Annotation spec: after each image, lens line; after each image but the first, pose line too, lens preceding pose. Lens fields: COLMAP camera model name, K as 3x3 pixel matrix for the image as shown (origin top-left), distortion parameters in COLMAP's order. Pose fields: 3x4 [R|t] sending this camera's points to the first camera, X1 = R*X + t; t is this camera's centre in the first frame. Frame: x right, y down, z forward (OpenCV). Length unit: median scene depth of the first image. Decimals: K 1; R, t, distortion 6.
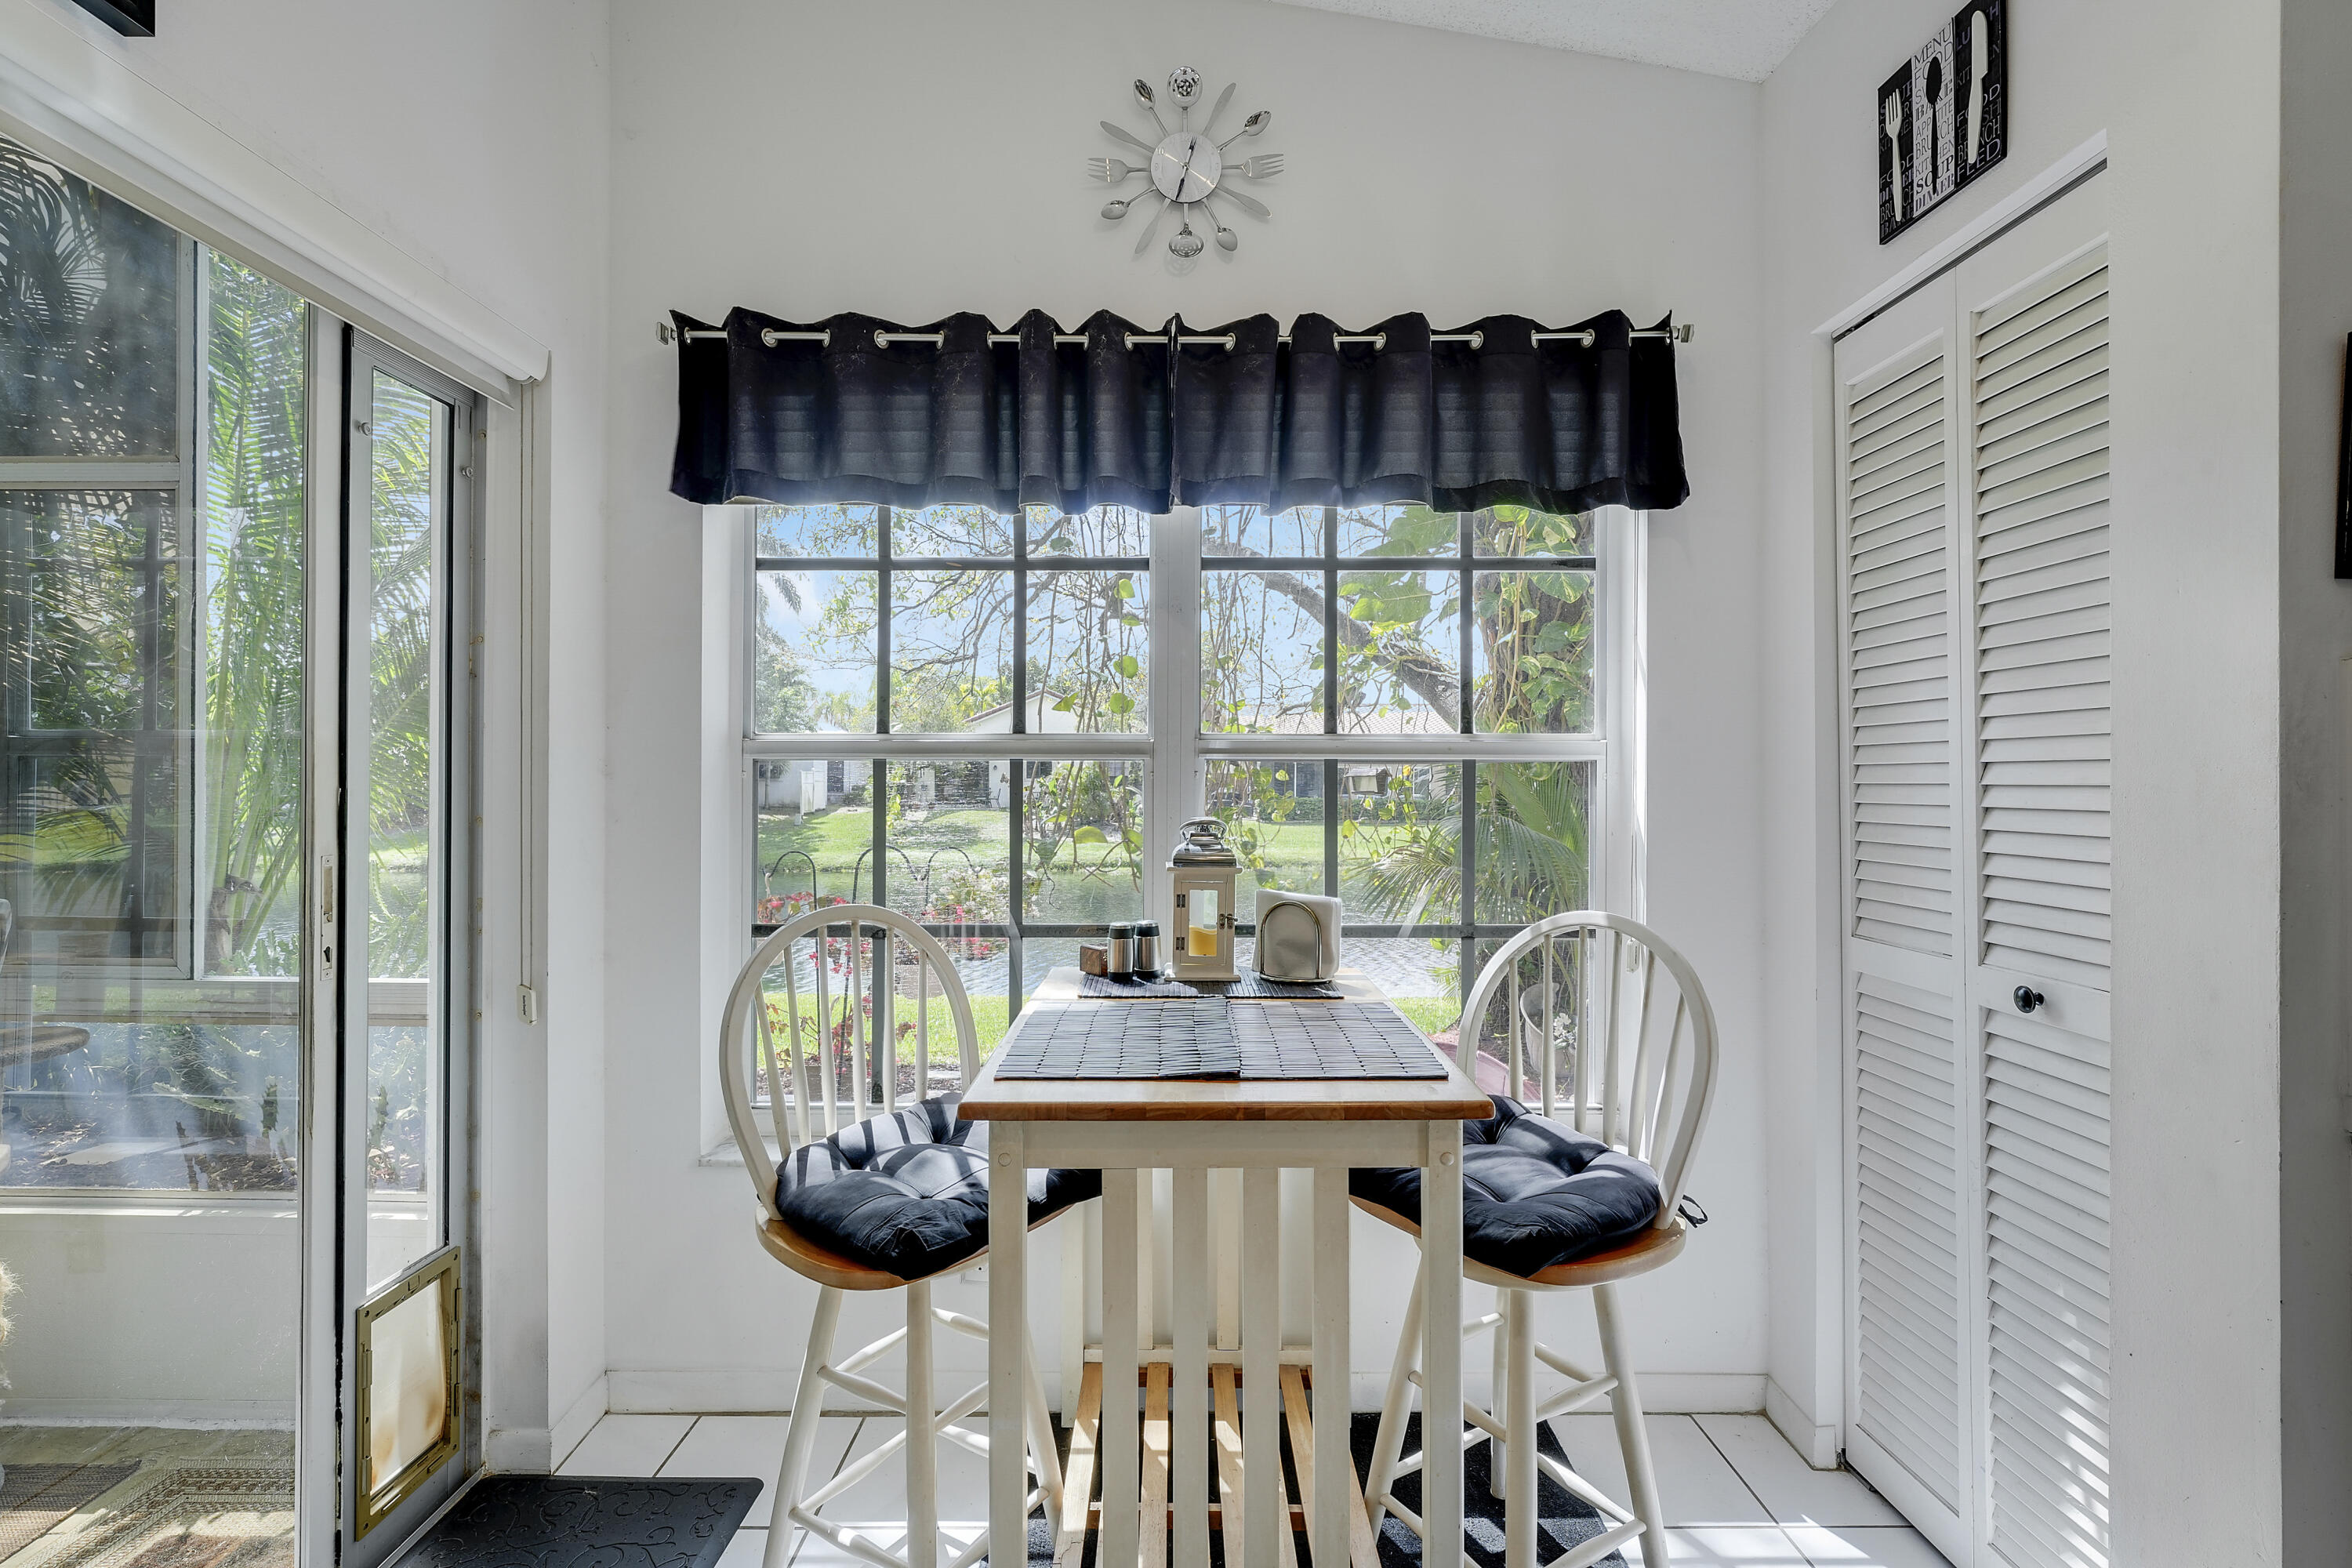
lens RADIAL K [[1079.3, 0, 1176.0], [0, 1079.3, 784.0], [0, 0, 1]] dist [-0.023047, 0.009266]
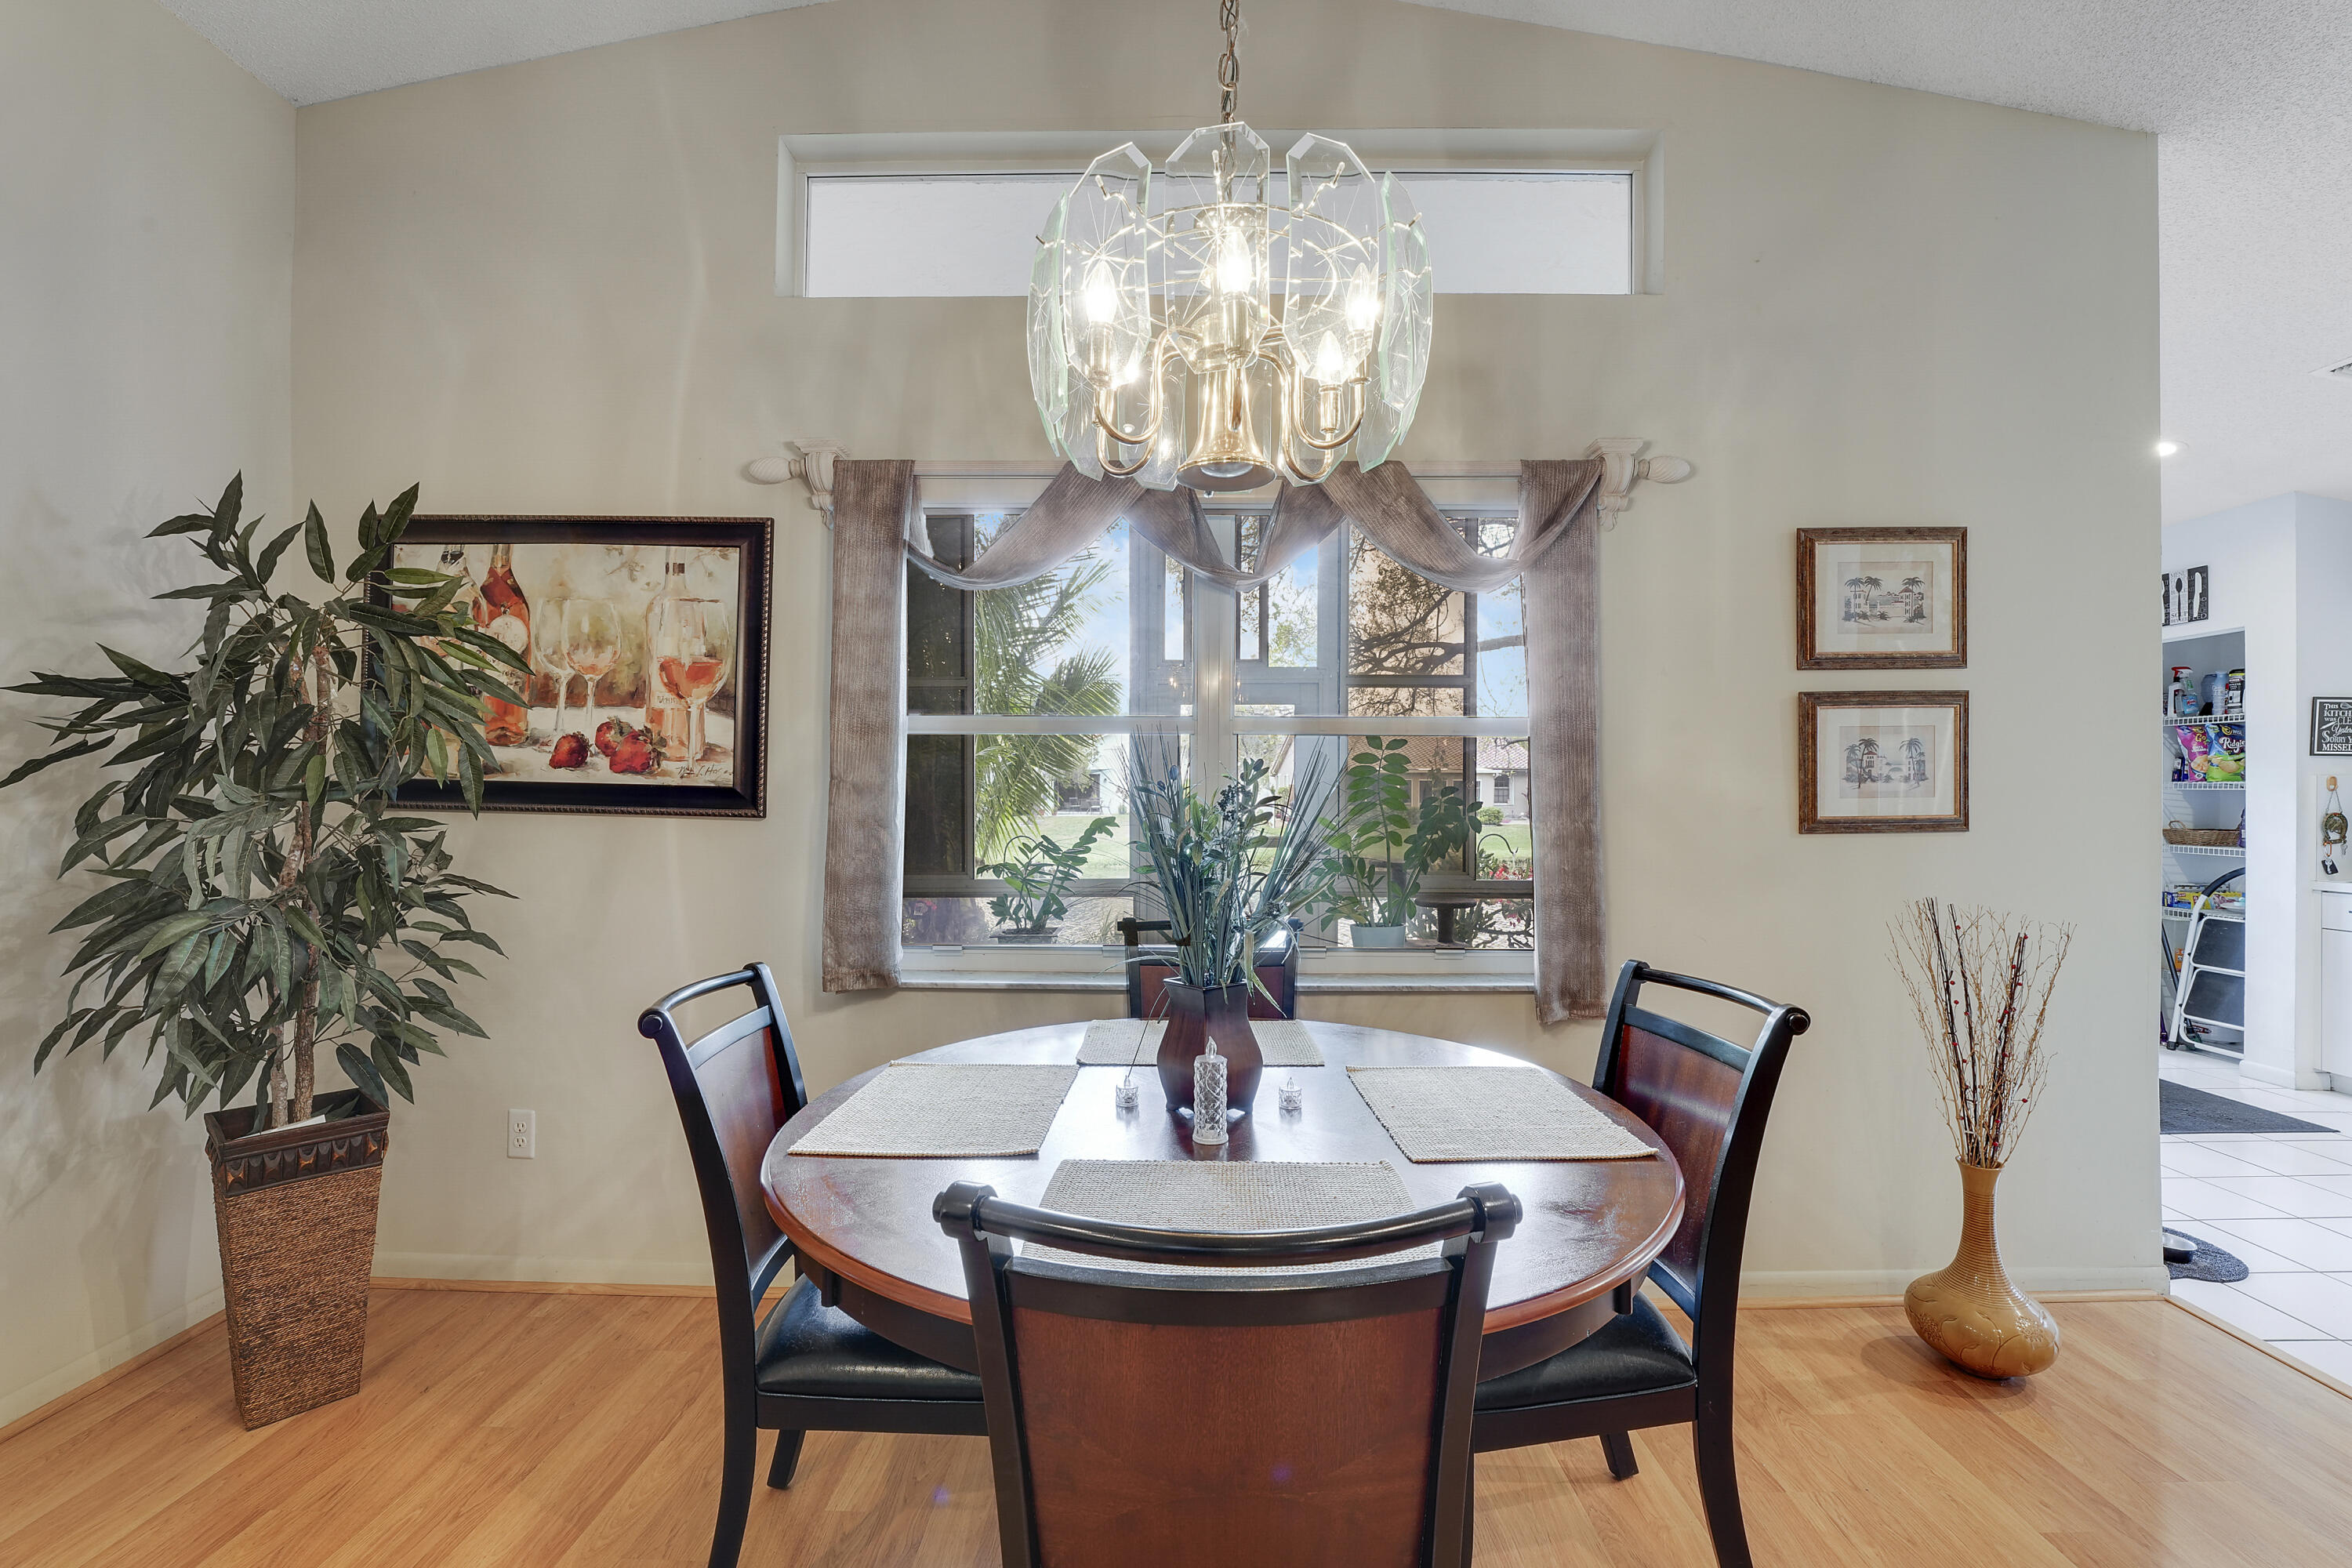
lens RADIAL K [[965.6, 0, 1176.0], [0, 965.6, 784.0], [0, 0, 1]] dist [-0.010875, -0.000759]
pose [[0.999927, 0.005549, -0.010755, -1.897271], [-0.005568, 0.999983, -0.001686, -0.029967], [0.010746, 0.001745, 0.999941, -1.586868]]
